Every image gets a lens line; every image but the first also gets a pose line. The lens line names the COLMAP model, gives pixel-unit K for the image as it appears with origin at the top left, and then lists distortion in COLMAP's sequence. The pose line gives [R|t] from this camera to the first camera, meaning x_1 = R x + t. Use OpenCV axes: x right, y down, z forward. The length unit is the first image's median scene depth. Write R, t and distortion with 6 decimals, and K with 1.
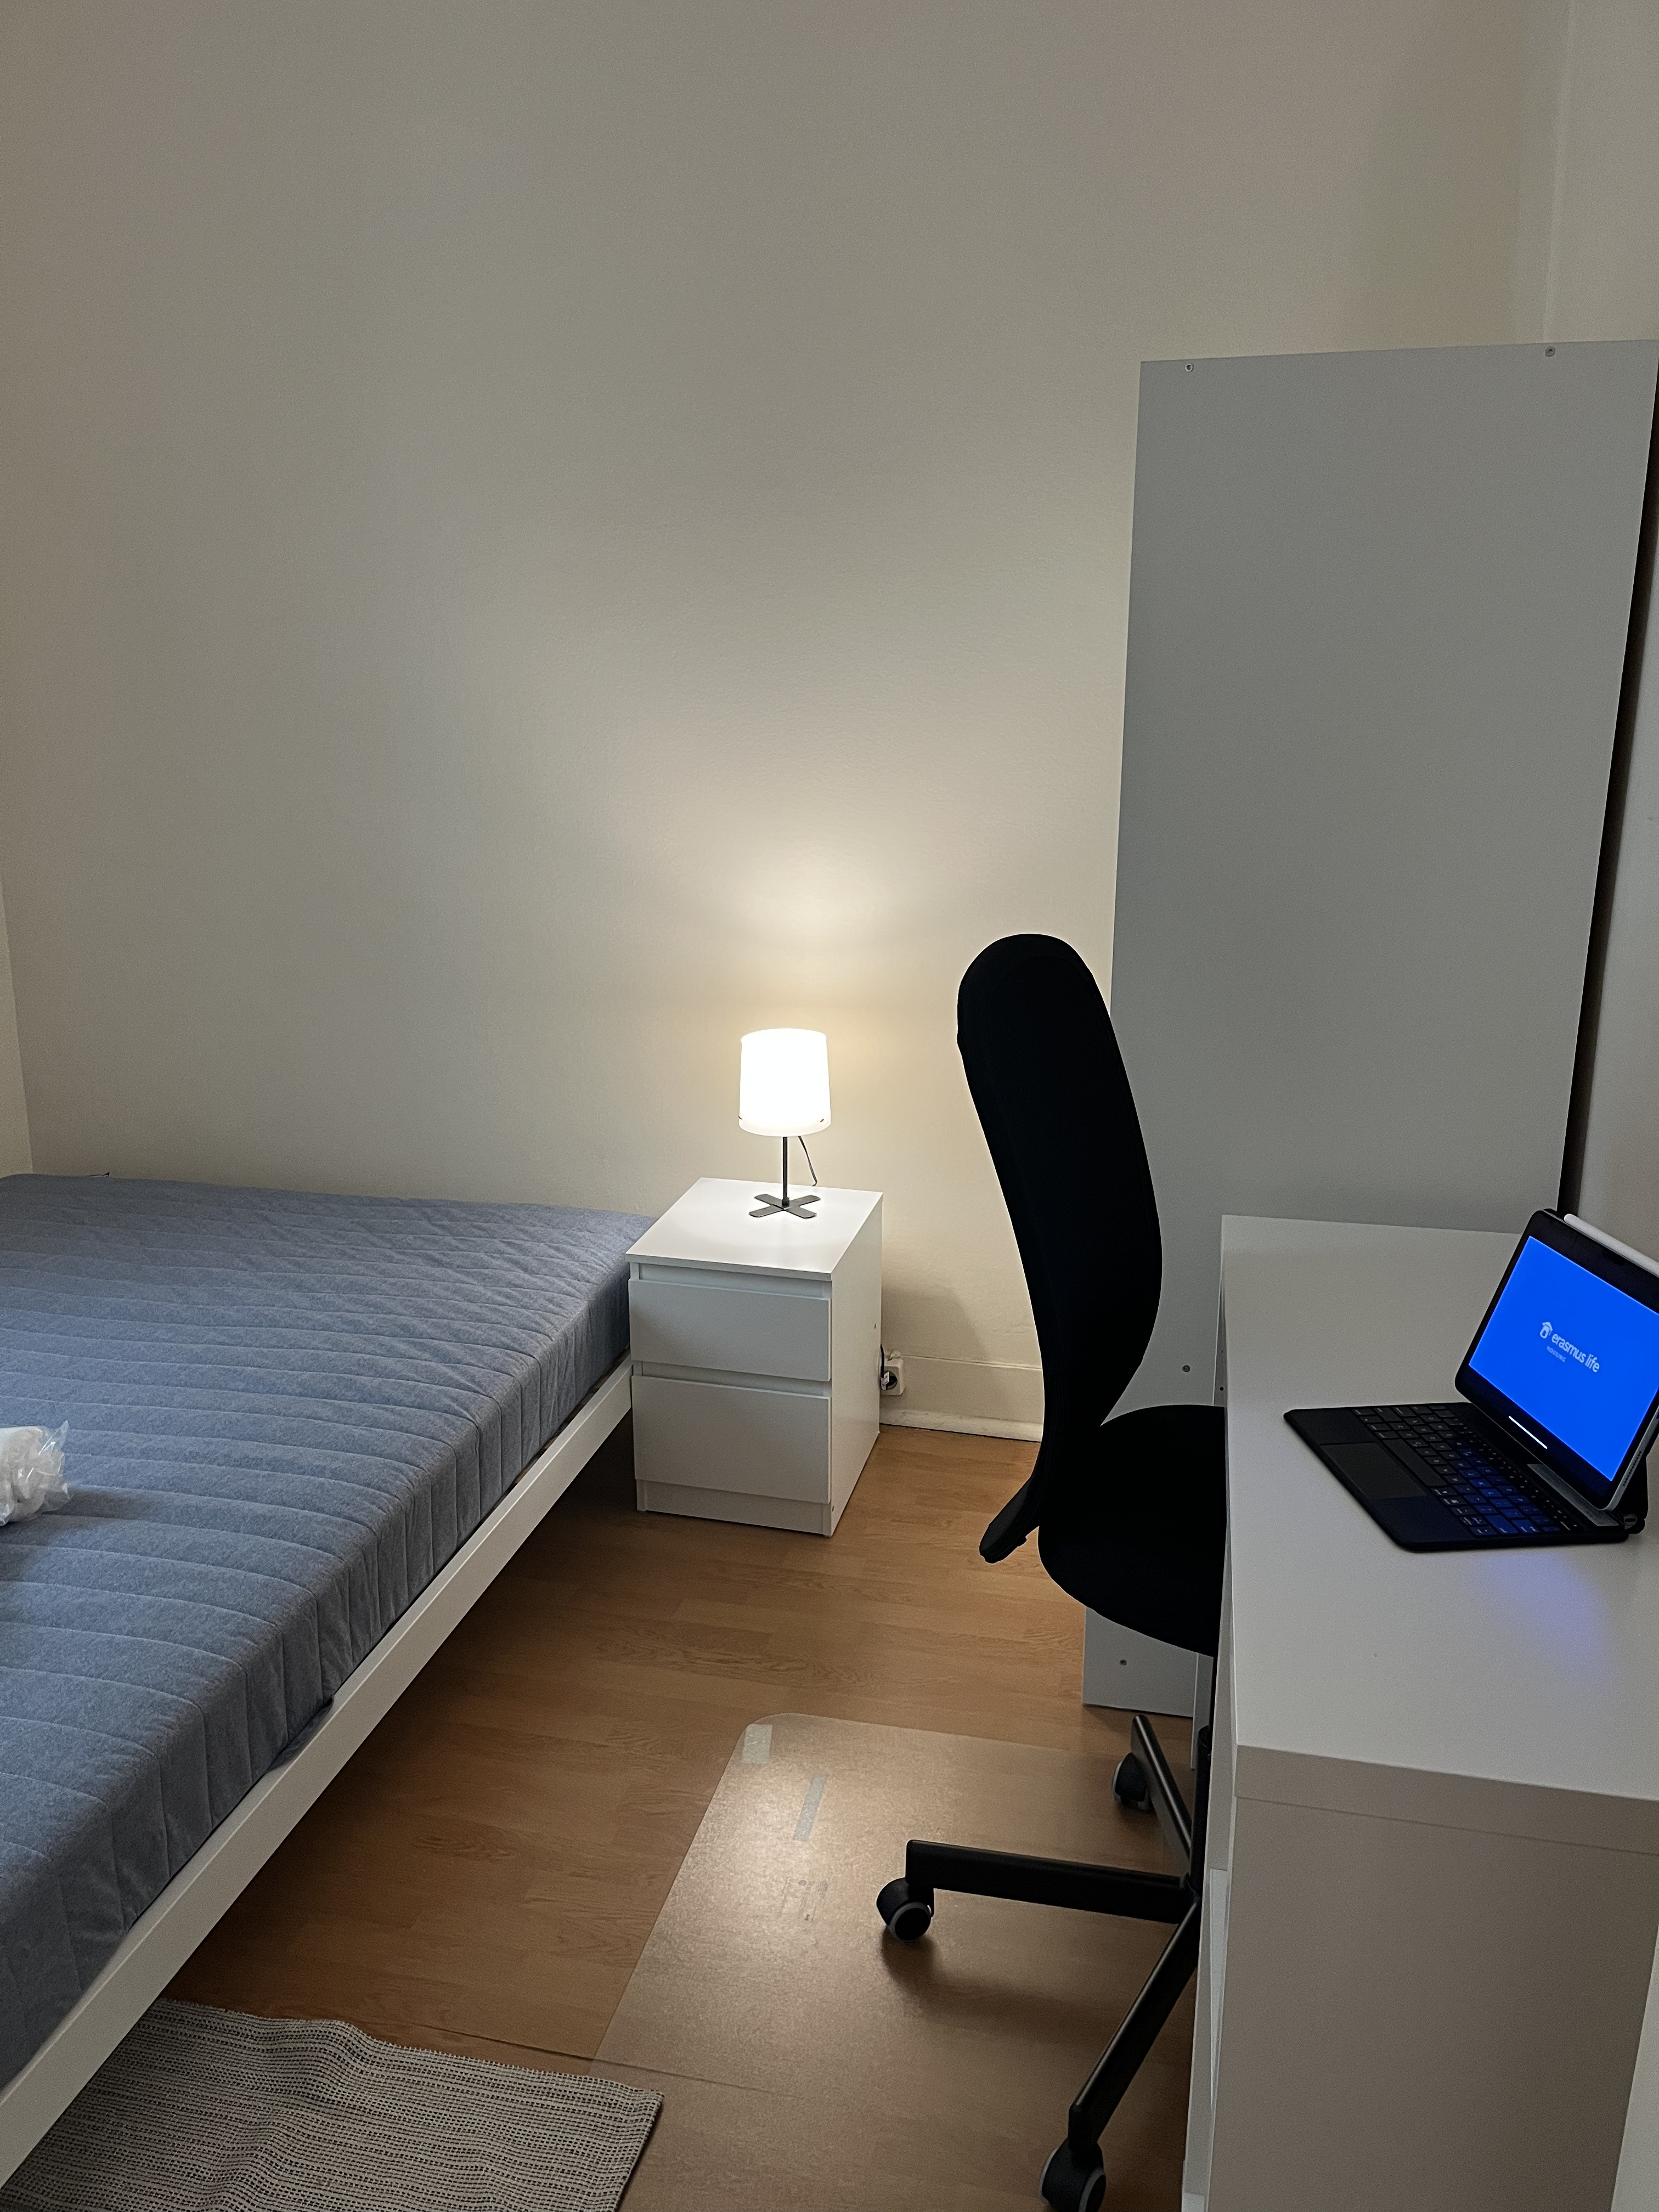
lens RADIAL K [[1665.8, 0, 840.0], [0, 1665.8, 1124.2], [0, 0, 1]] dist [0.008220, -0.003021]
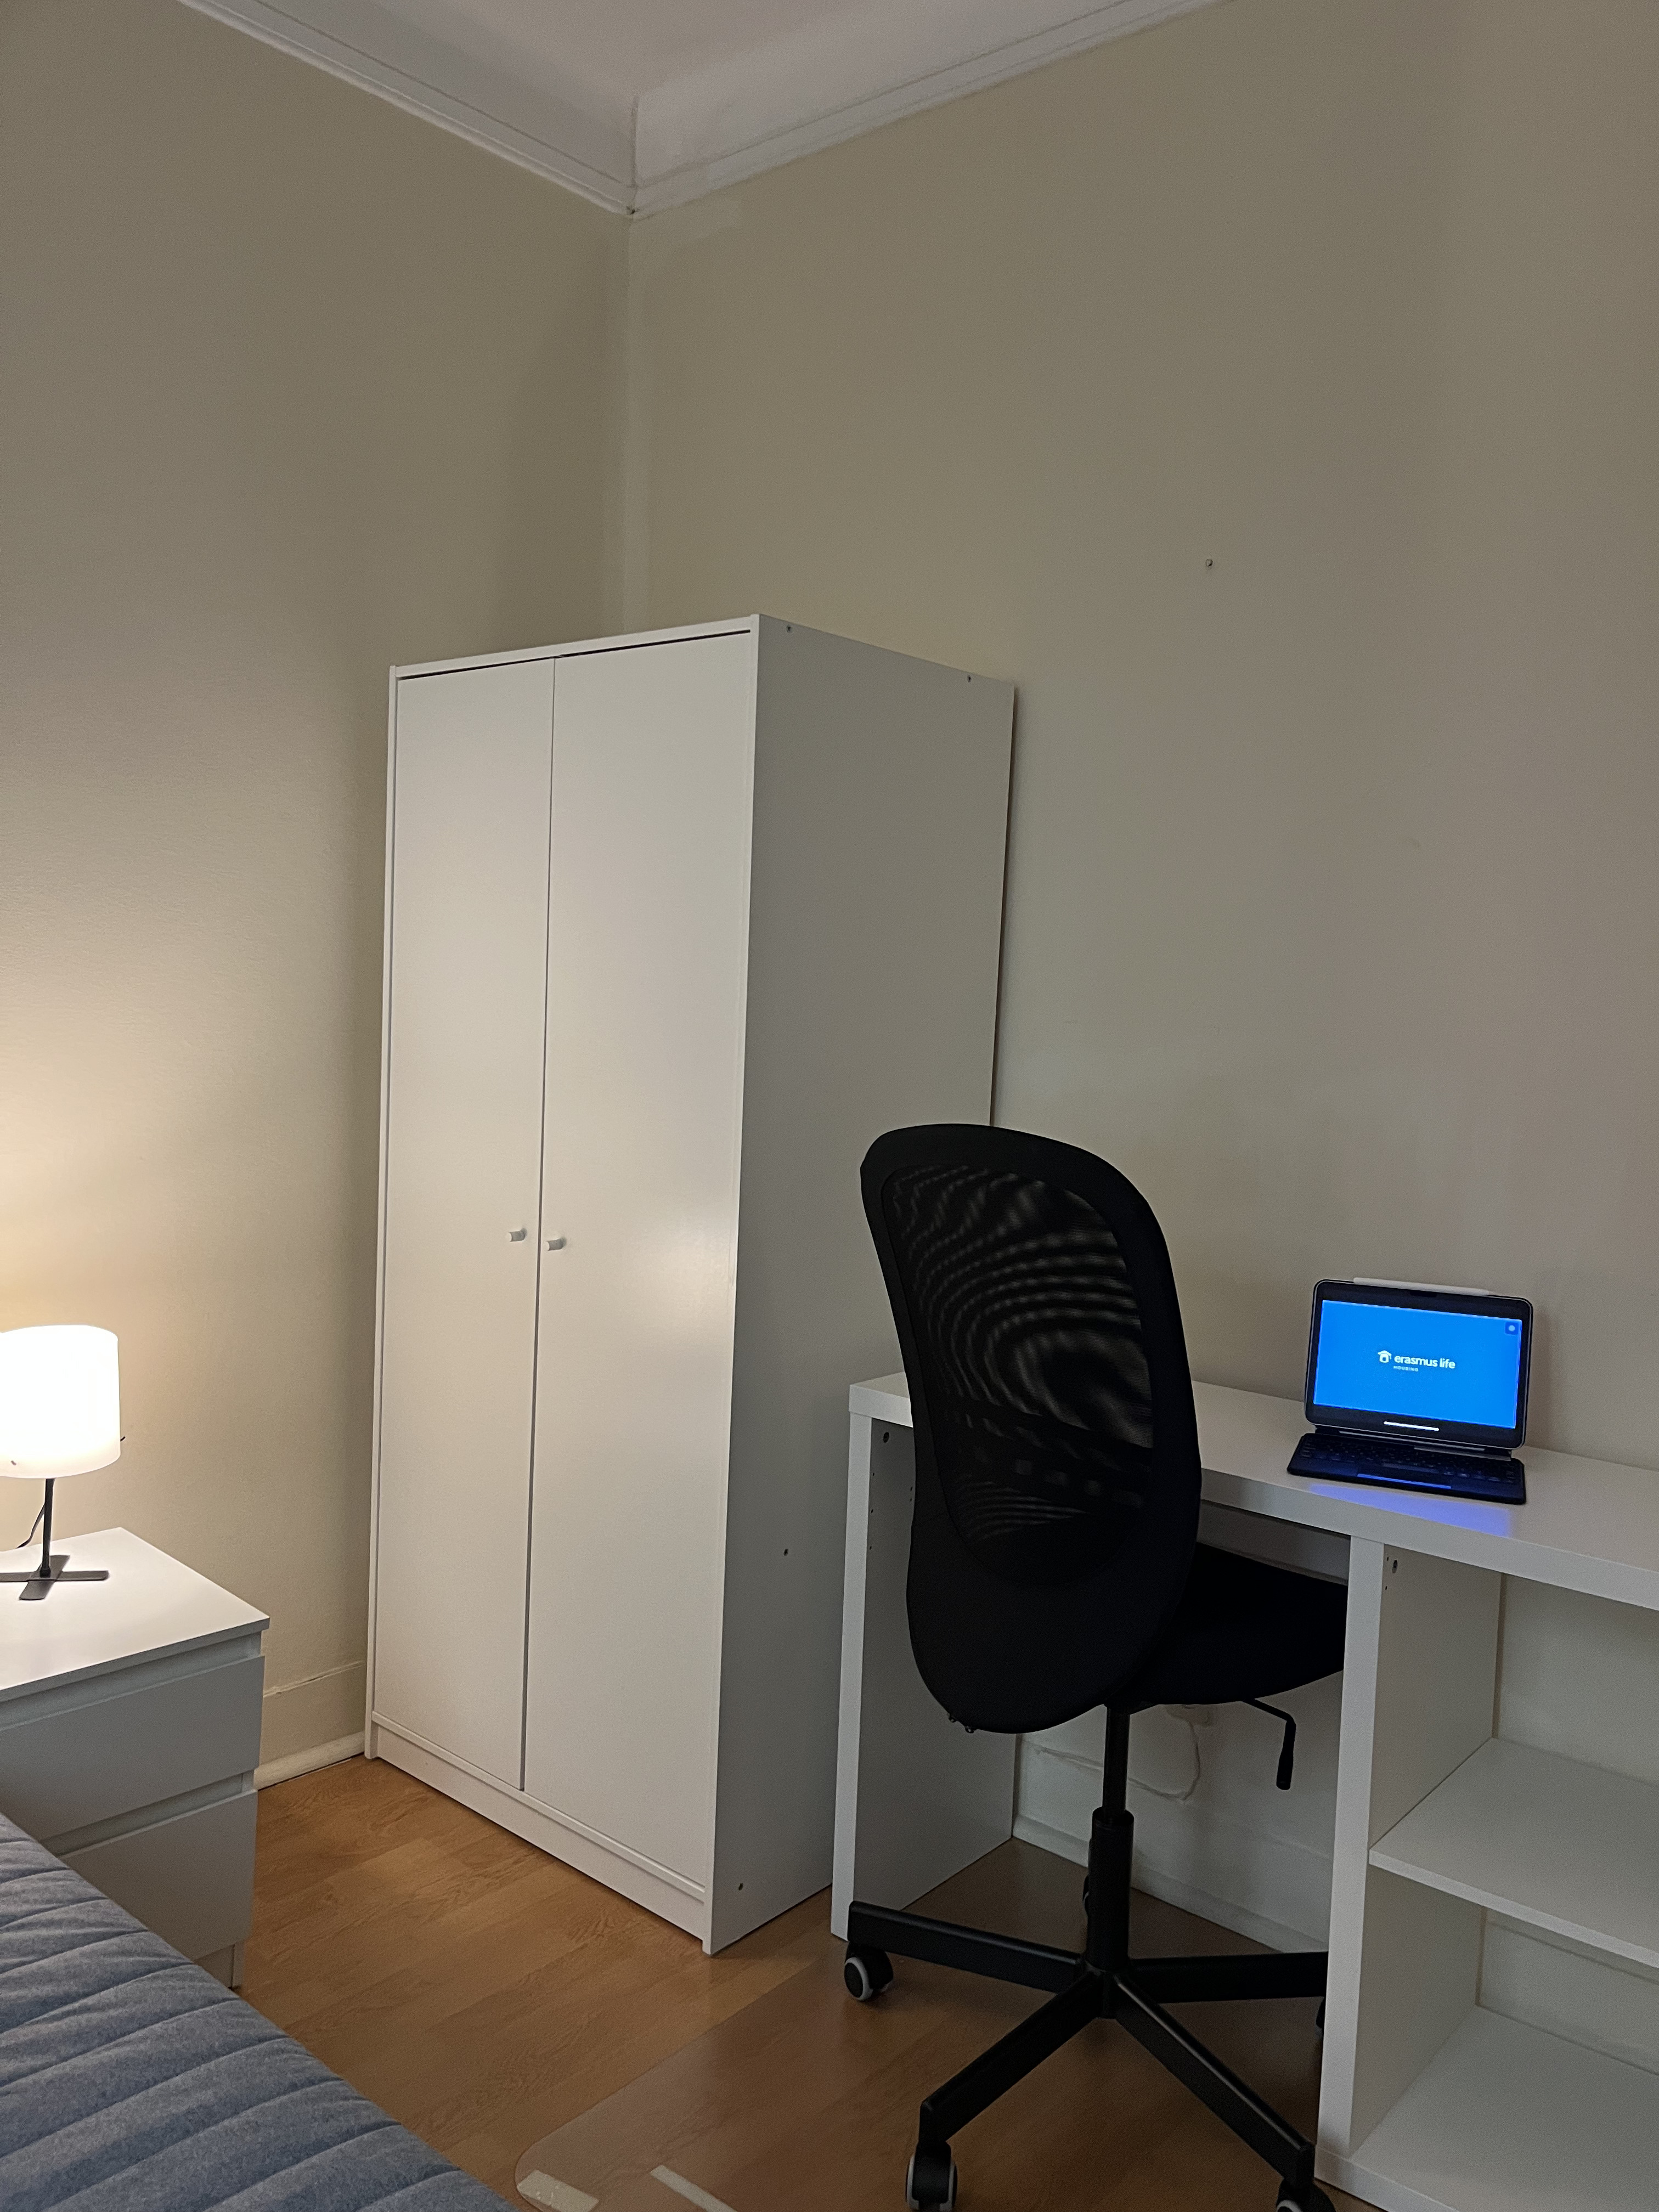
lens RADIAL K [[1670.8, 0, 819.9], [0, 1670.8, 1106.6], [0, 0, 1]] dist [0.060768, -0.085556]
pose [[0.473244, -0.045346, 0.879763, -0.692825], [0.188082, 0.980848, -0.050618, -0.068475], [-0.860619, 0.189422, 0.472710, 0.447274]]
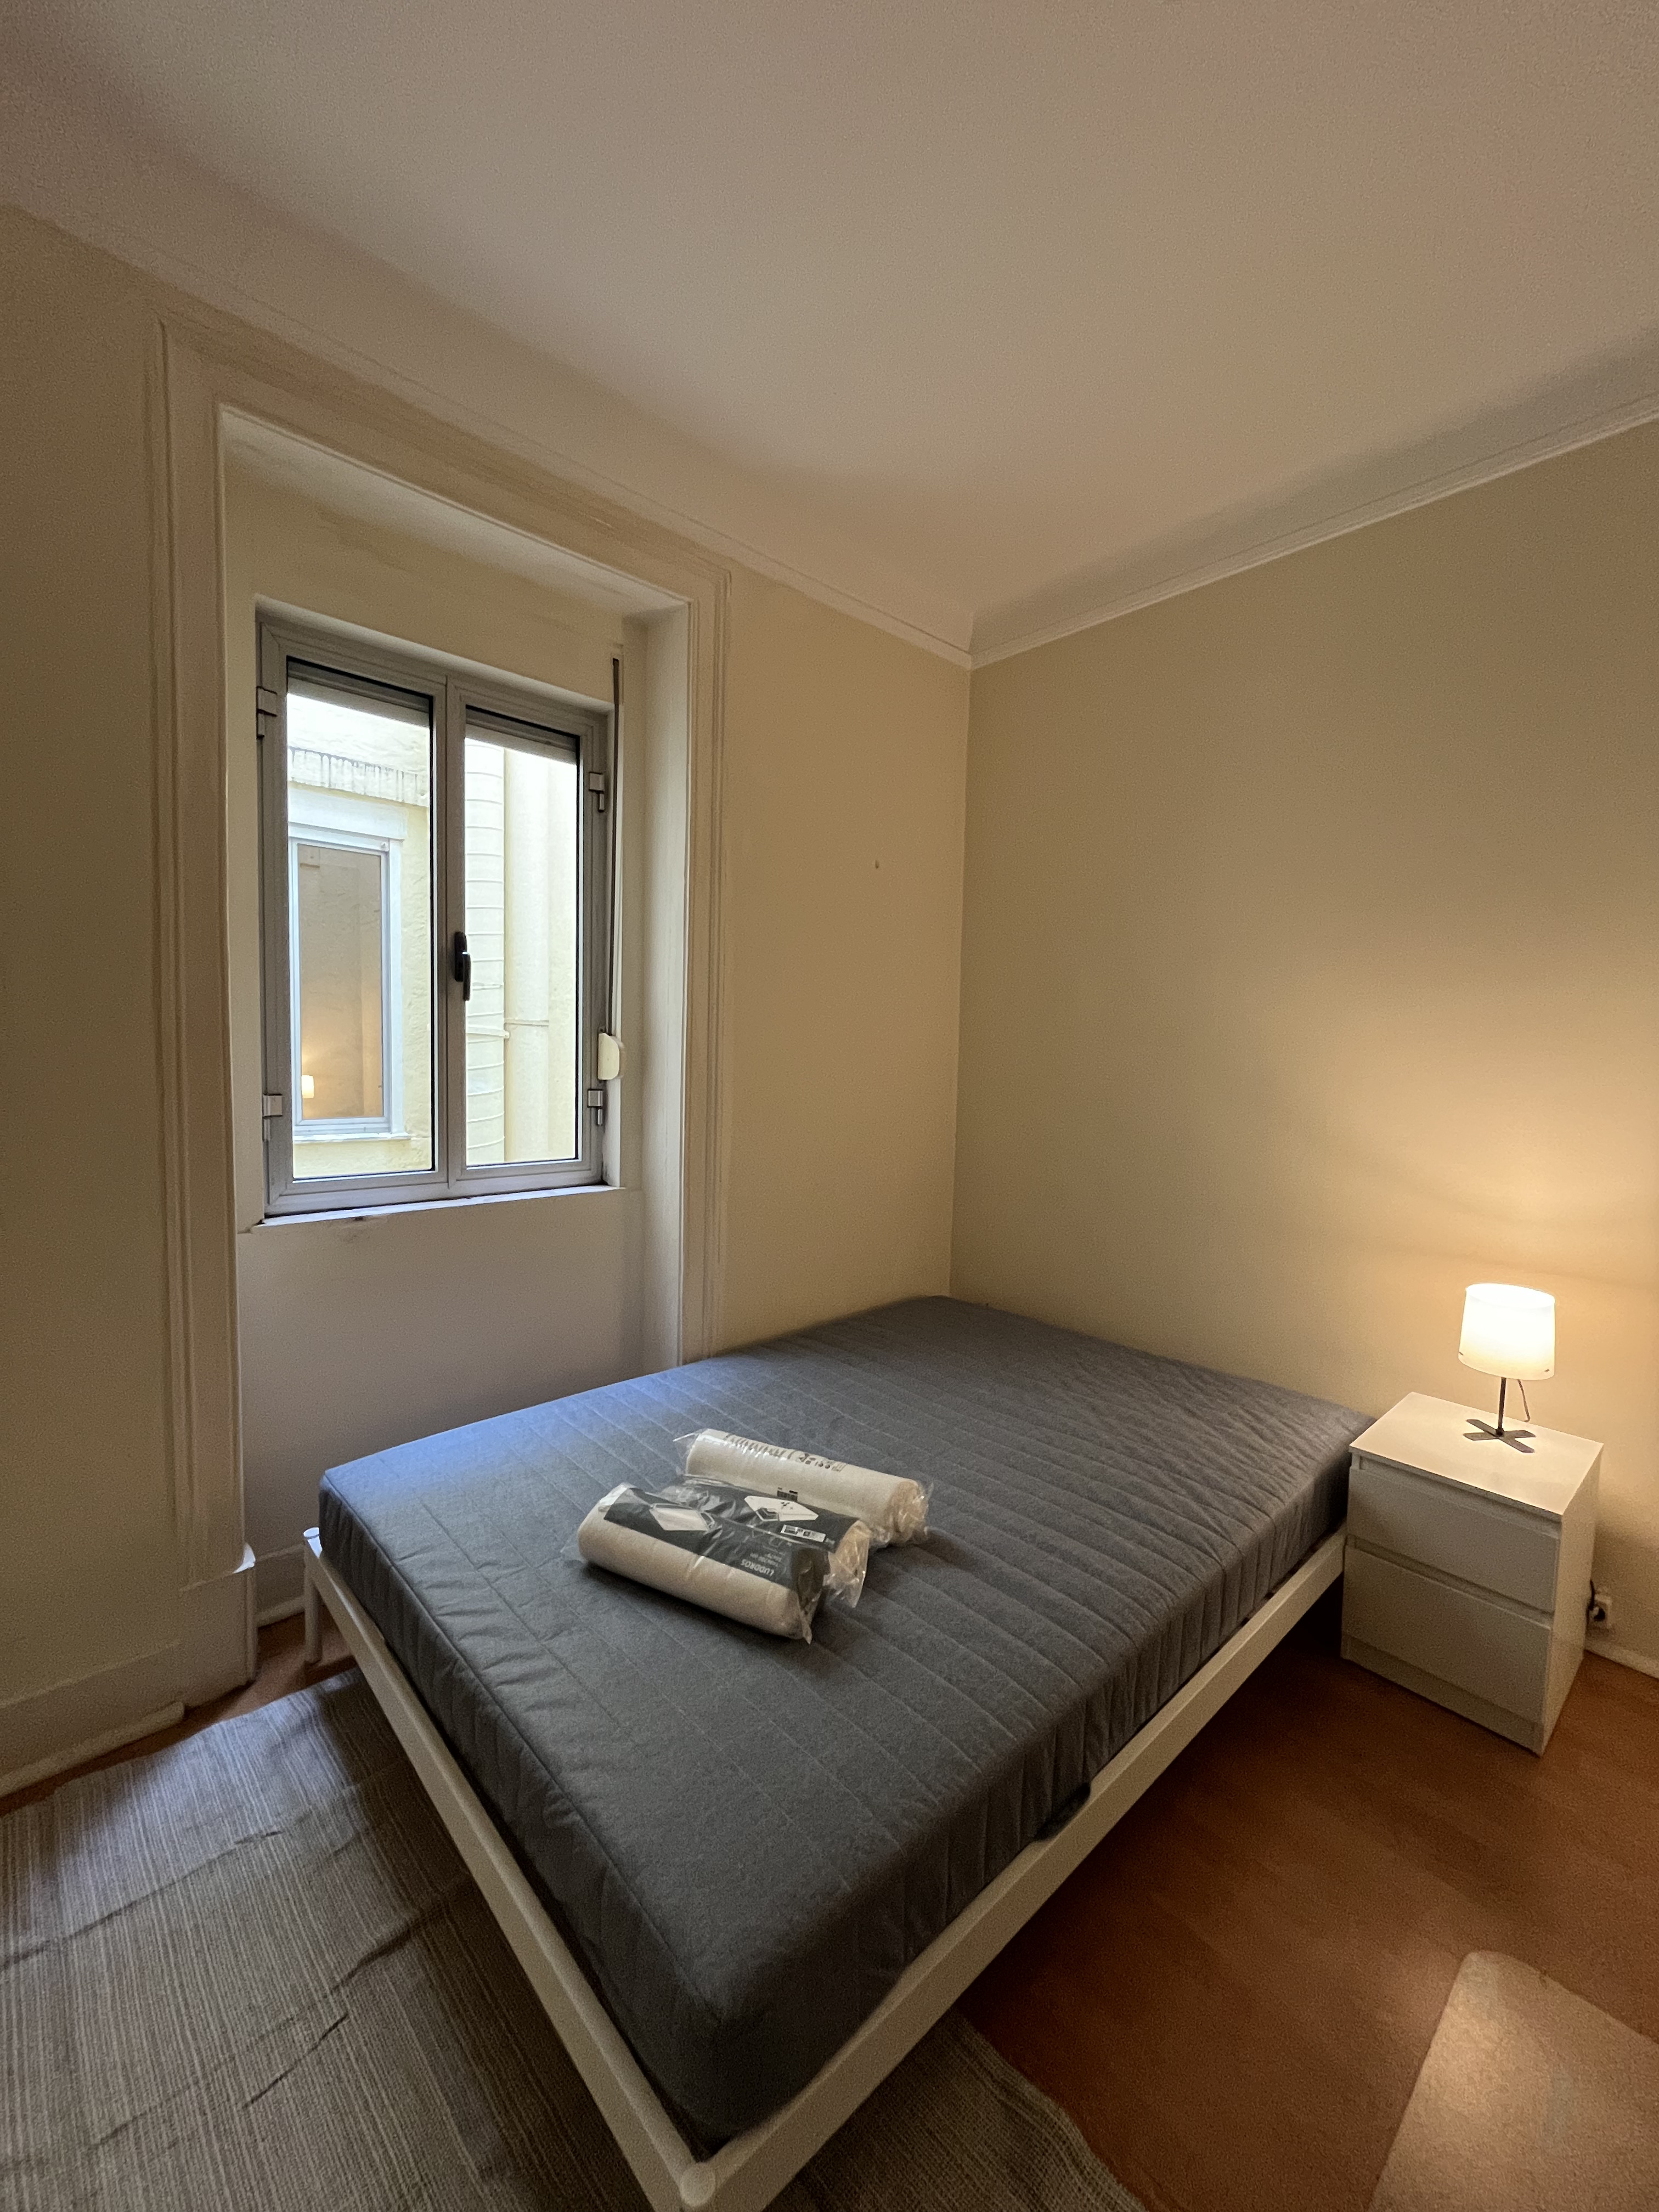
lens RADIAL K [[889.0, 0, 829.5], [0, 889.0, 1106.0], [0, 0, 1]] dist [-0.006751, 0.000295]
pose [[0.815231, 0.049608, -0.577007, -0.095290], [-0.160737, 0.976563, -0.143140, -0.018259], [0.556383, 0.209439, 0.804098, 0.231190]]
